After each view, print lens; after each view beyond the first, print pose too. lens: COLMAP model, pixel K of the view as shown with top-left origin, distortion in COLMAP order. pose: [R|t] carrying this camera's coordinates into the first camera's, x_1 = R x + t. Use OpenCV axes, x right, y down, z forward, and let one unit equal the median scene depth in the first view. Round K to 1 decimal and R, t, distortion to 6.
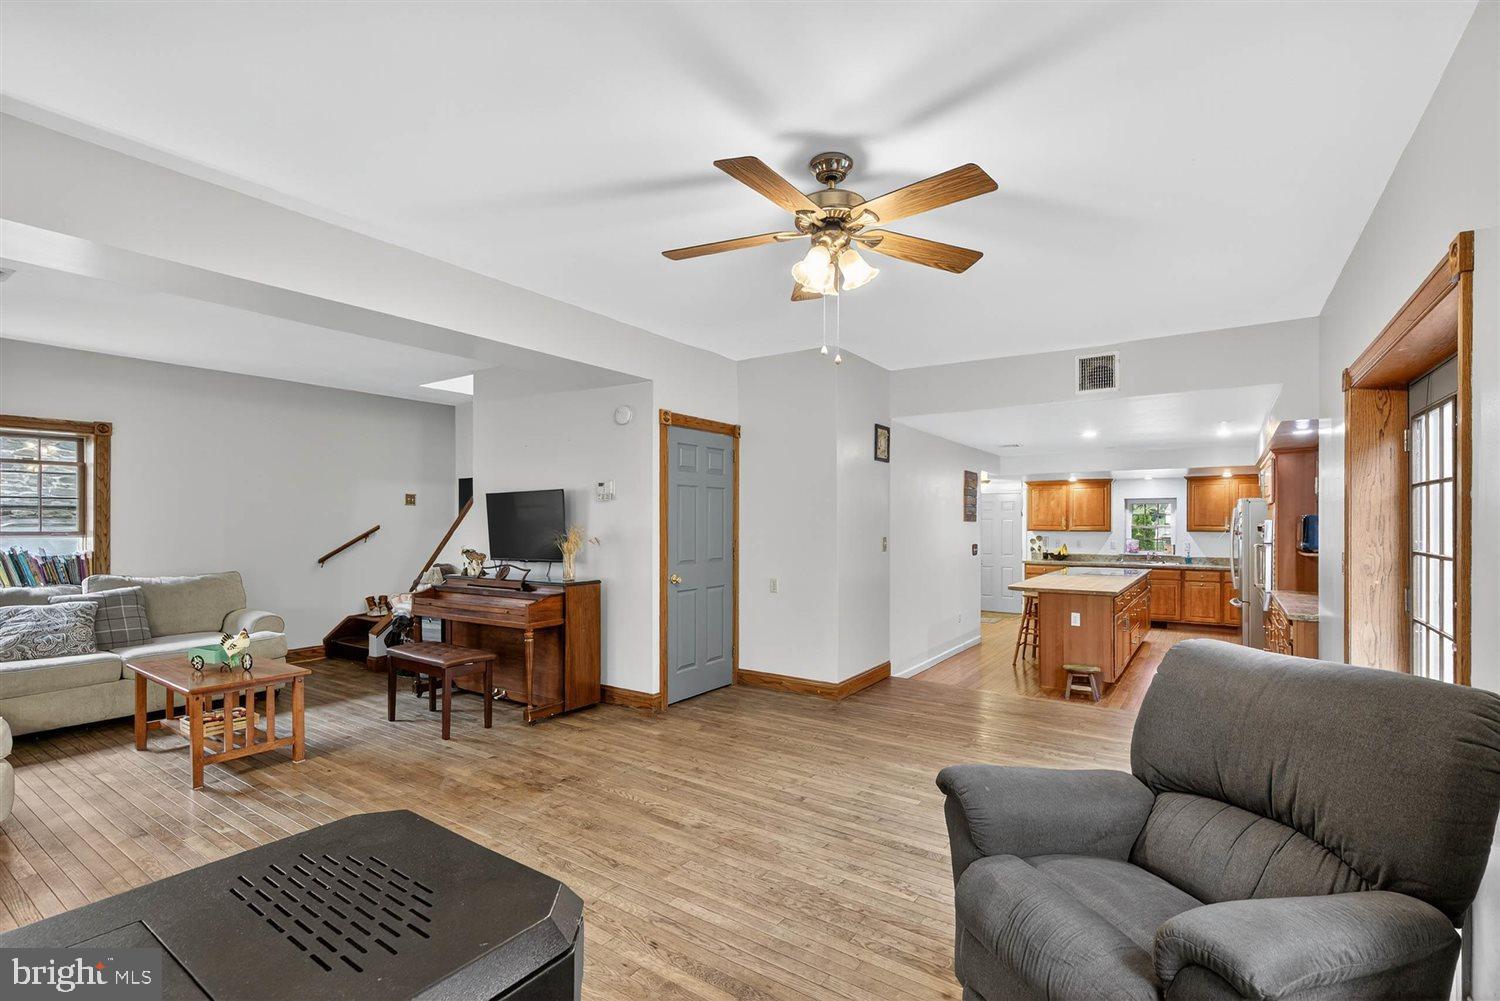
lens RADIAL K [[674.2, 0, 762.3], [0, 674.2, 525.5], [0, 0, 1]] dist [0.003331, 0.000606]
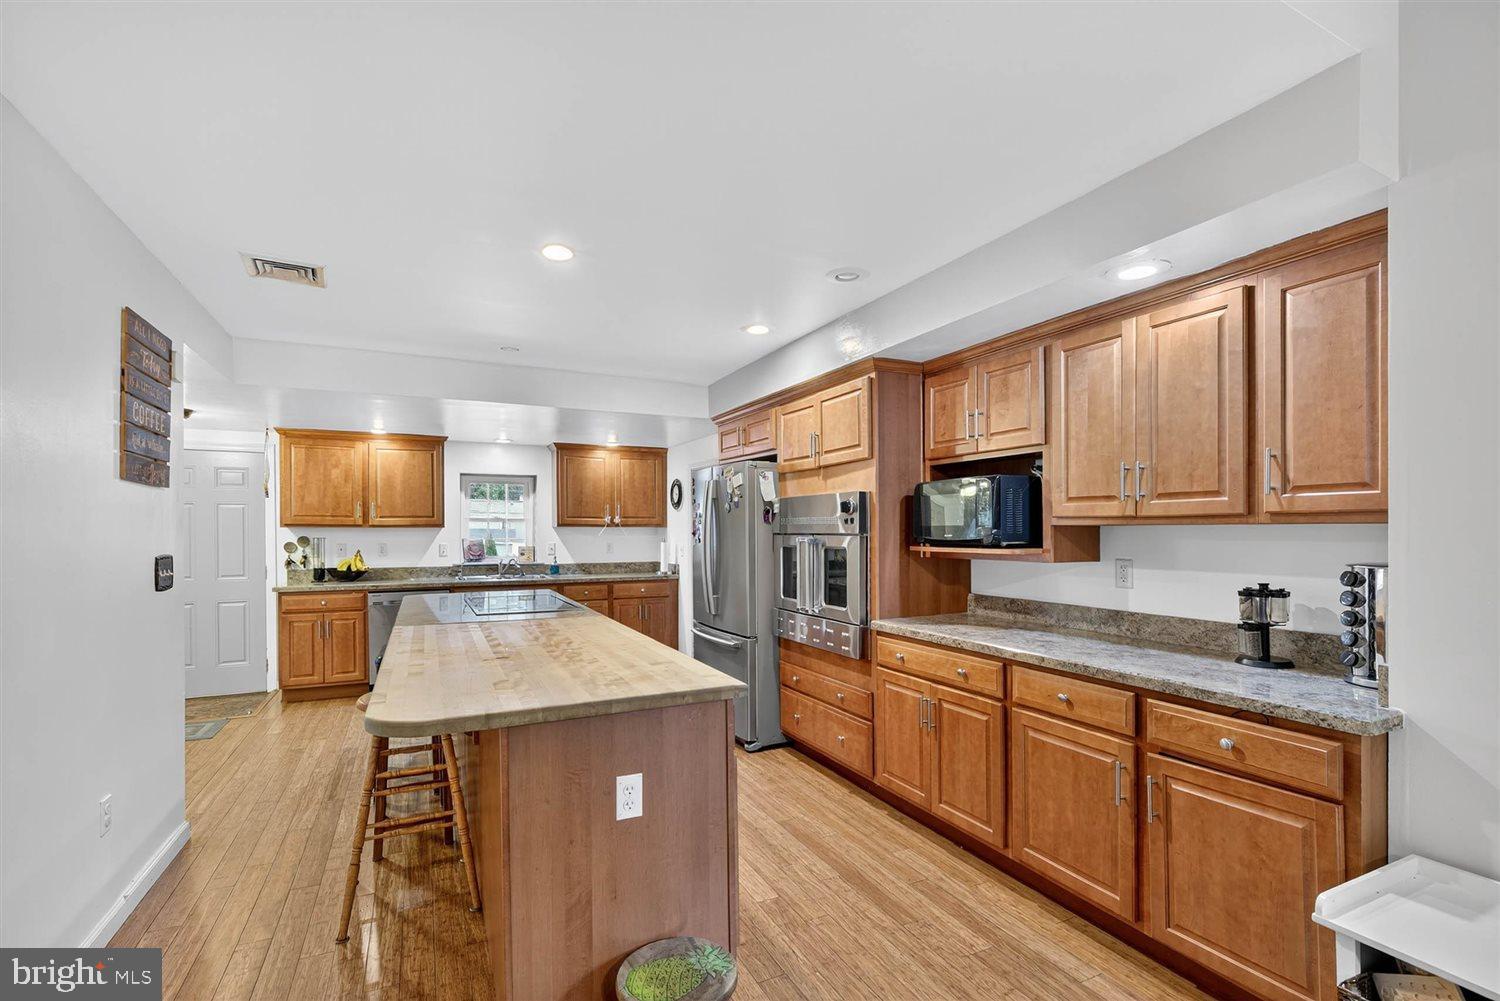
lens RADIAL K [[674.2, 0, 748.2], [0, 674.2, 528.2], [0, 0, 1]] dist [0.003331, 0.000606]
pose [[0.496506, 0.000781, 0.868033, 0.135169], [0.005832, 0.999974, -0.004235, 0.013602], [-0.868013, 0.007165, 0.496489, 0.466270]]
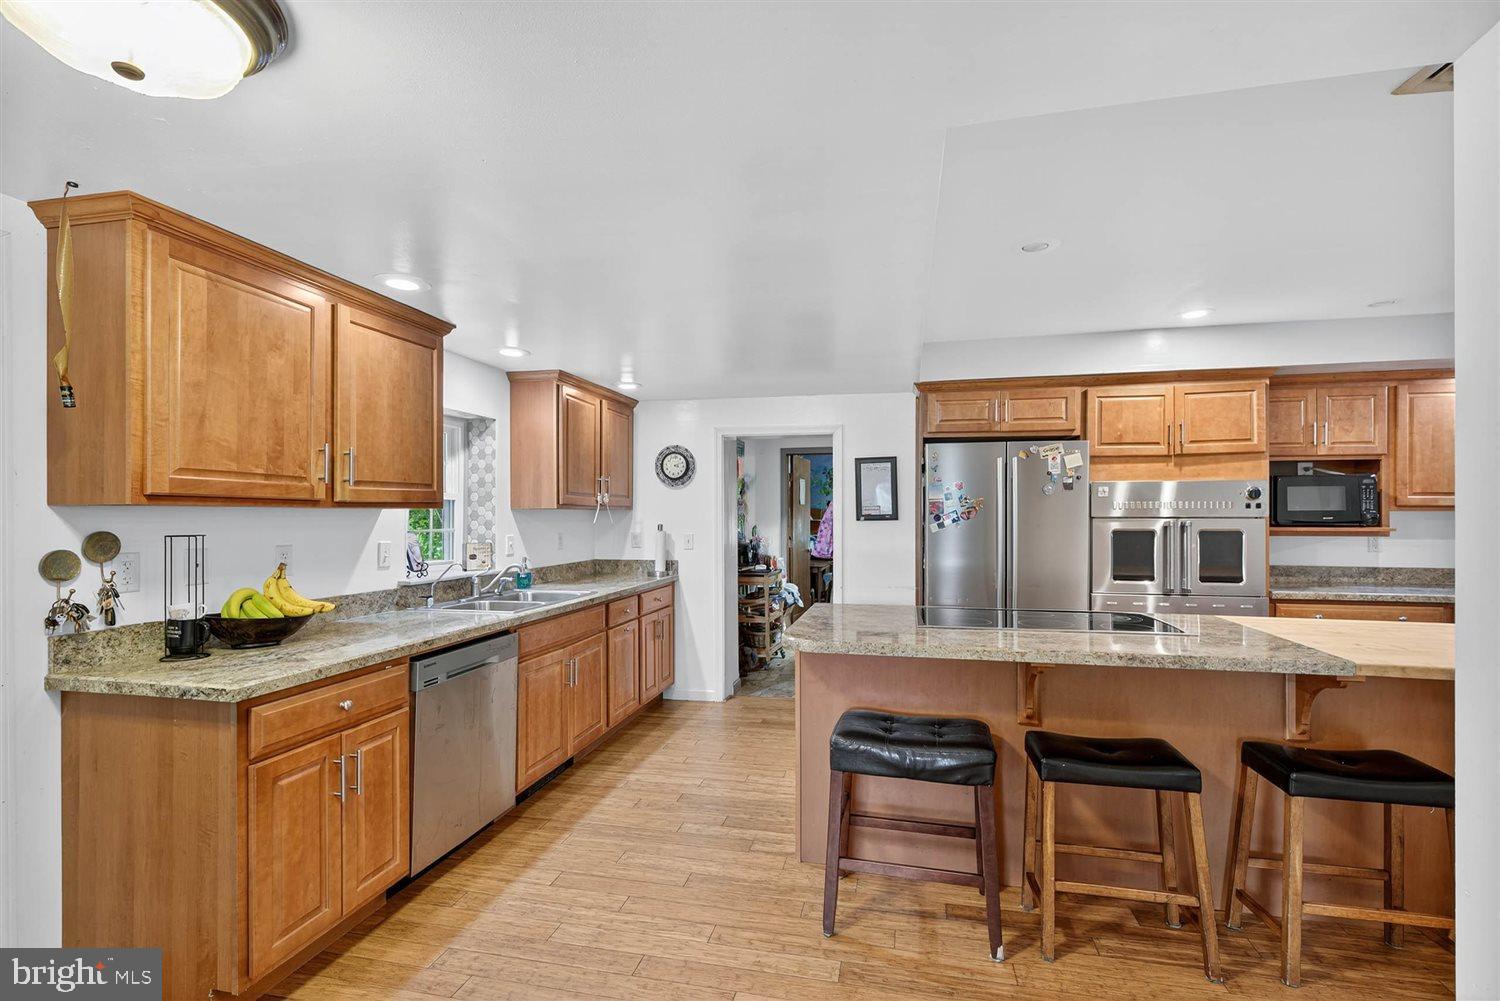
lens RADIAL K [[674.2, 0, 752.9], [0, 674.2, 509.1], [0, 0, 1]] dist [0.003331, 0.000606]
pose [[-0.362568, 0.006951, 0.931931, 0.193843], [0.004925, 0.999973, -0.005543, 0.011432], [-0.931944, 0.002580, -0.362592, 0.953164]]
